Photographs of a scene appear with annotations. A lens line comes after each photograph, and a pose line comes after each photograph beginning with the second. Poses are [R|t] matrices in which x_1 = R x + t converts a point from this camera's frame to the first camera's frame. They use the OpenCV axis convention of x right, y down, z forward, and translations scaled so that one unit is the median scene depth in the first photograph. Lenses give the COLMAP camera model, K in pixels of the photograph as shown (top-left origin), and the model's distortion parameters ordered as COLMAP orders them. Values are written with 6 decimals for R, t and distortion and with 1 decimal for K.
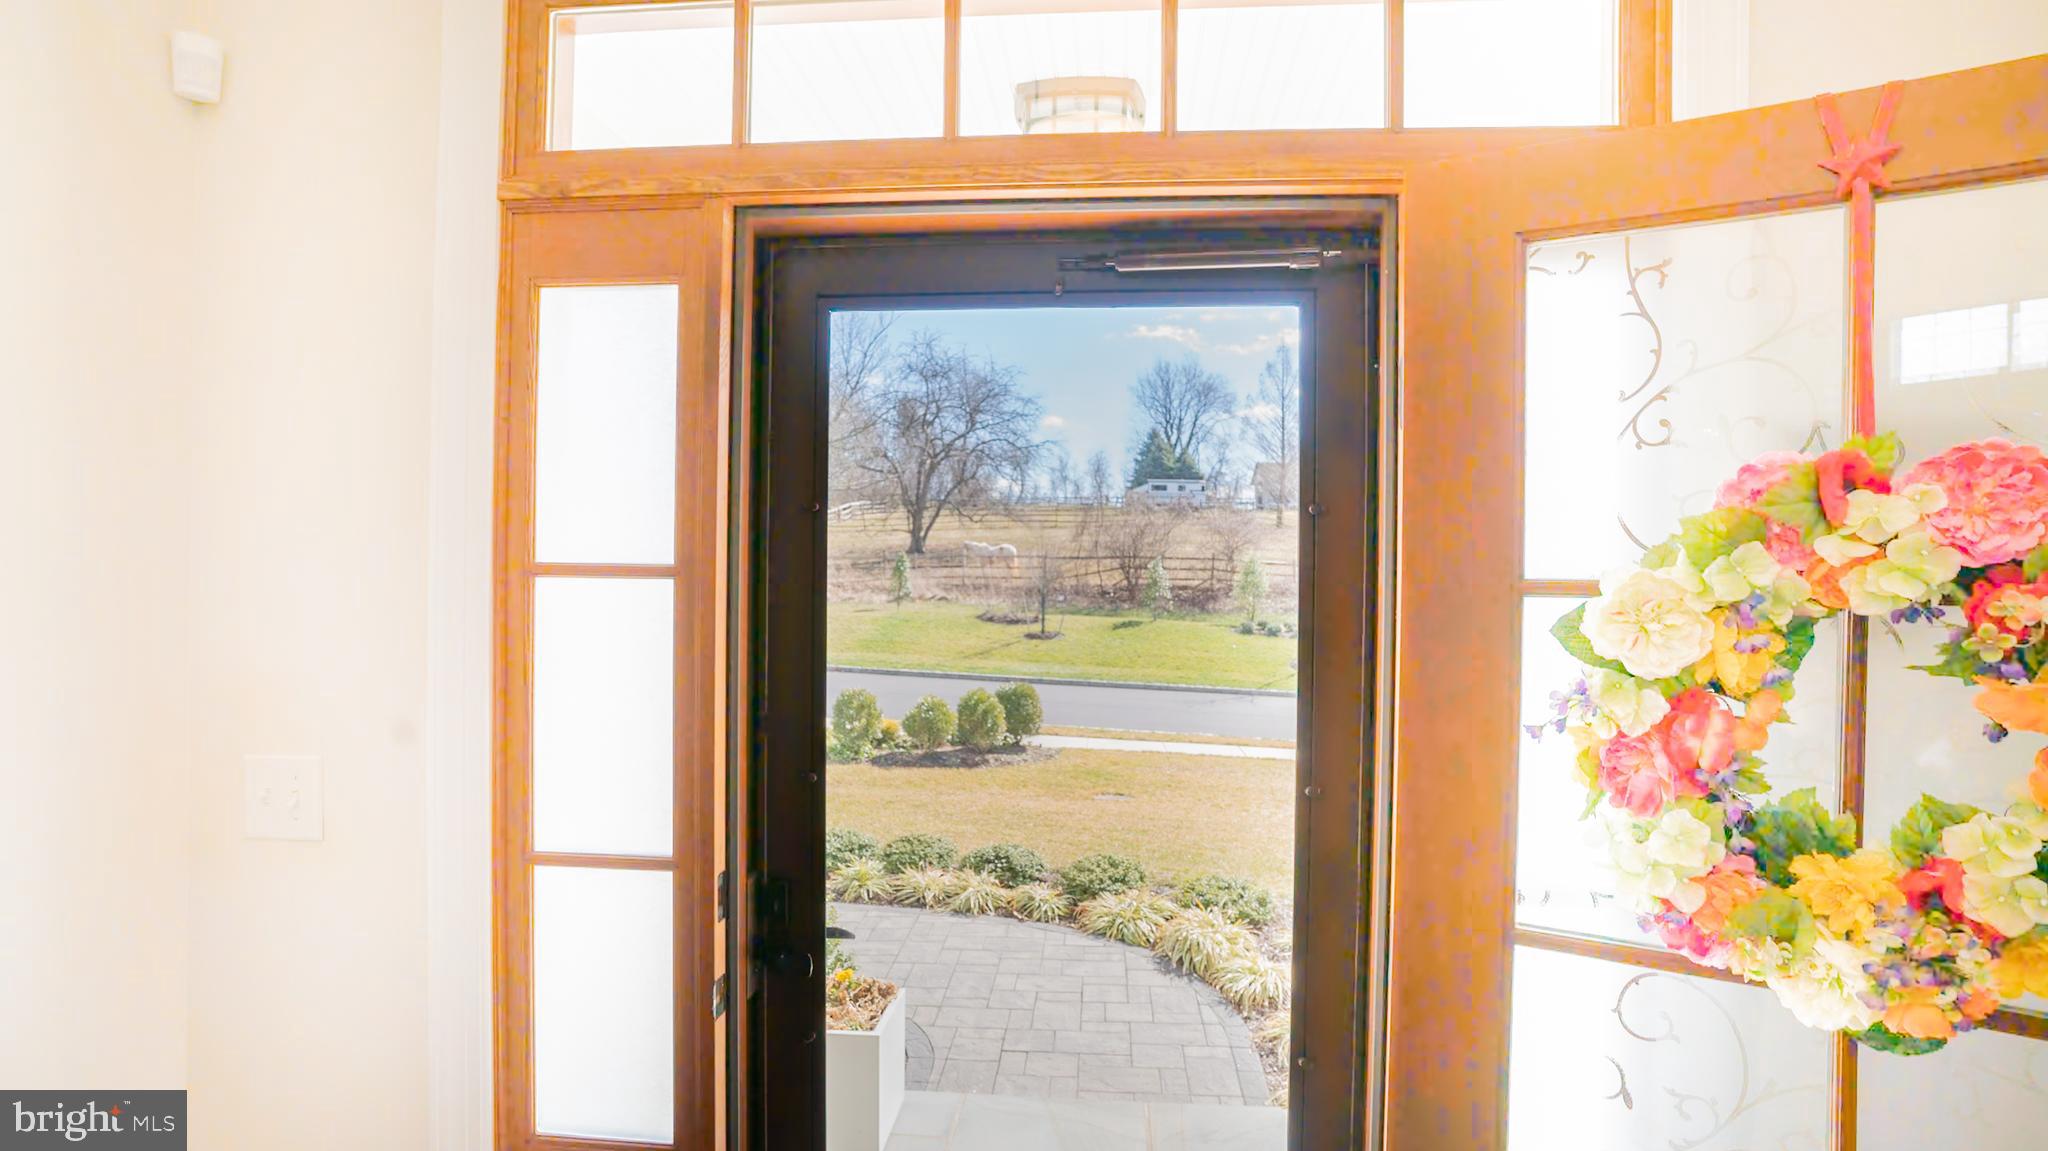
lens RADIAL K [[1054.5, 0, 1020.2], [0, 1054.5, 576.1], [0, 0, 1]] dist [-0.080355, 0.044546]
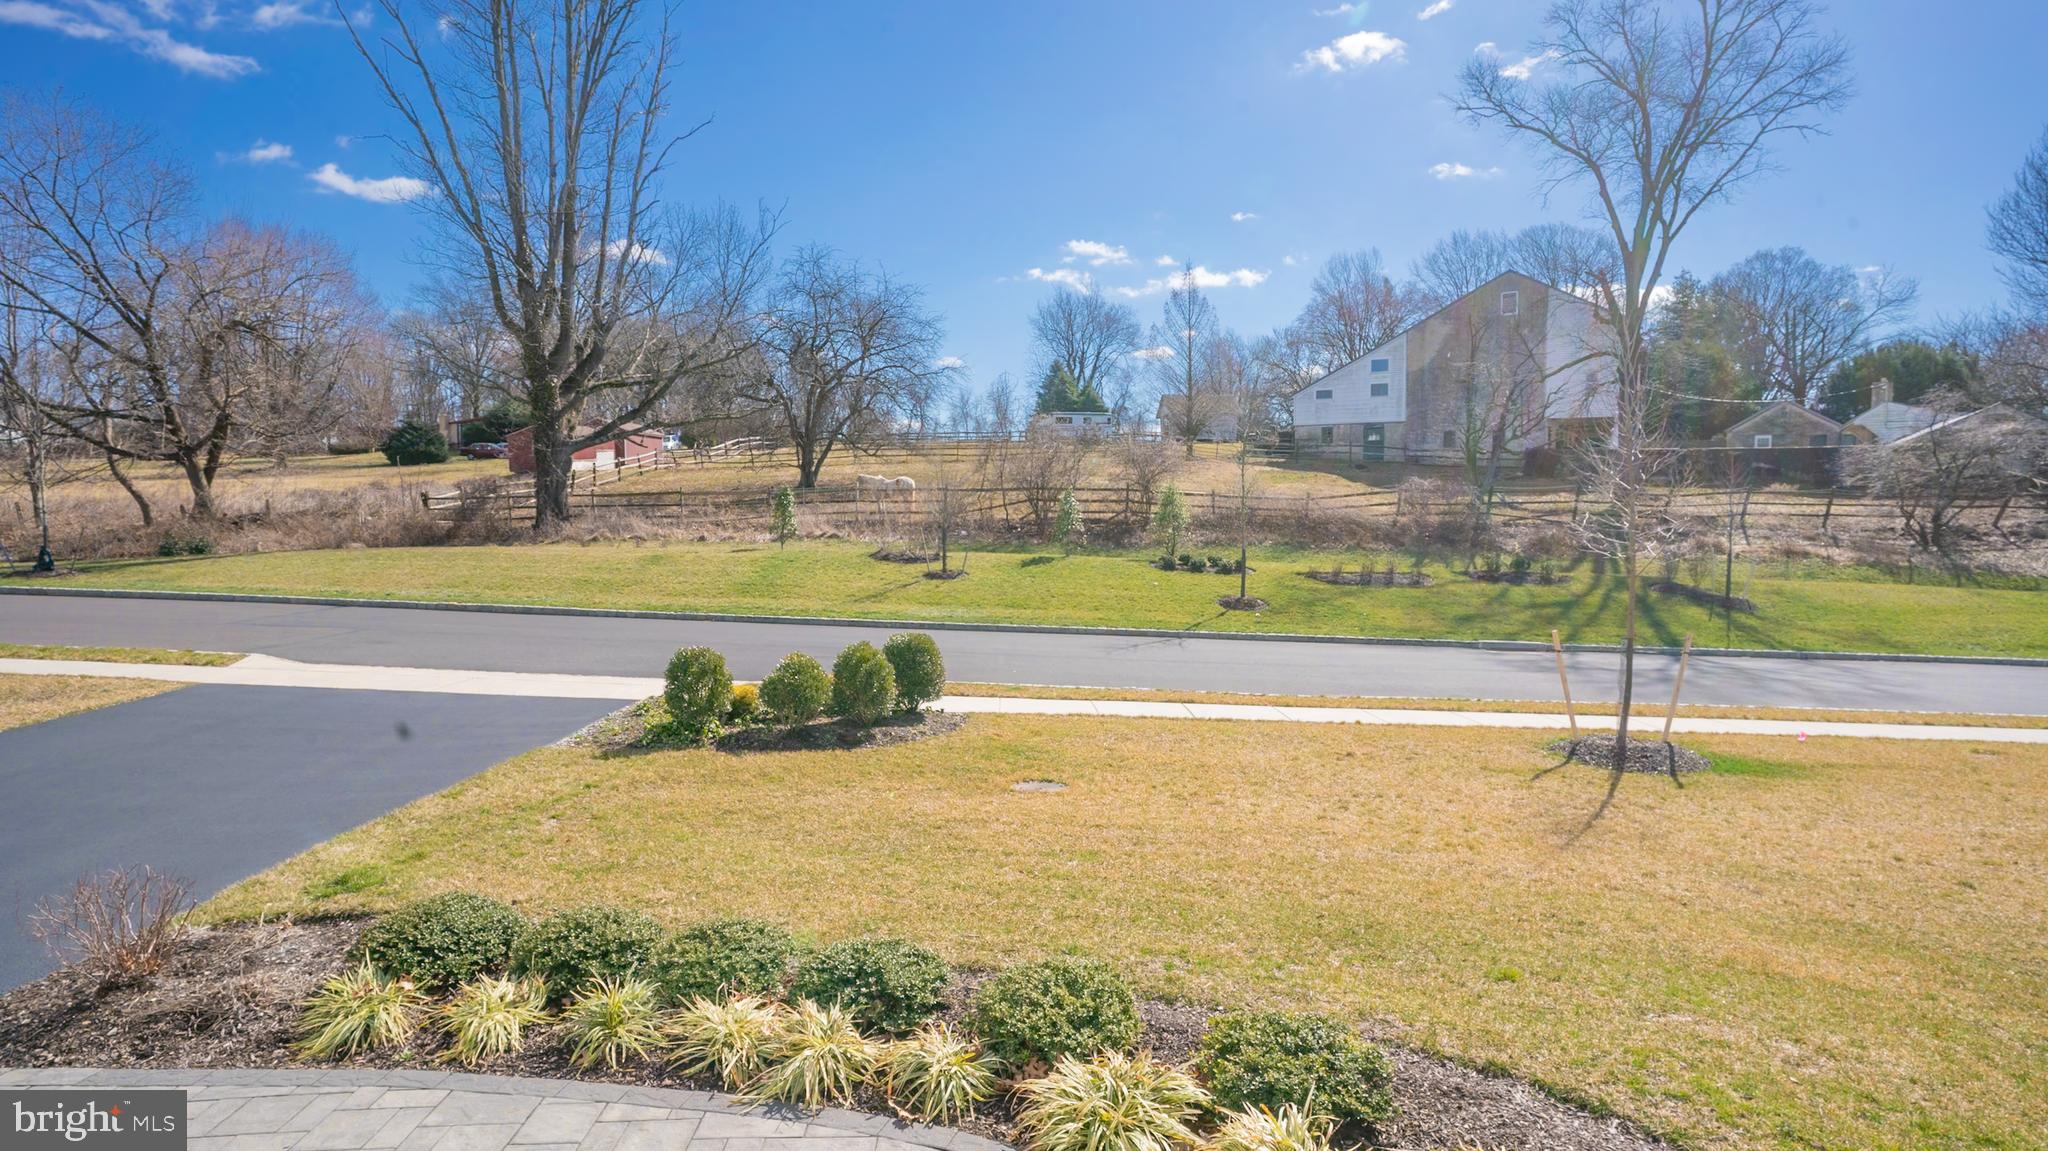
lens RADIAL K [[1054.5, 0, 1020.2], [0, 1054.5, 576.1], [0, 0, 1]] dist [-0.080355, 0.044546]
pose [[0.995620, -0.017814, 0.091783, 0.003622], [0.012570, 0.998272, 0.057399, 0.007279], [-0.092647, -0.055994, 0.994123, 0.109695]]
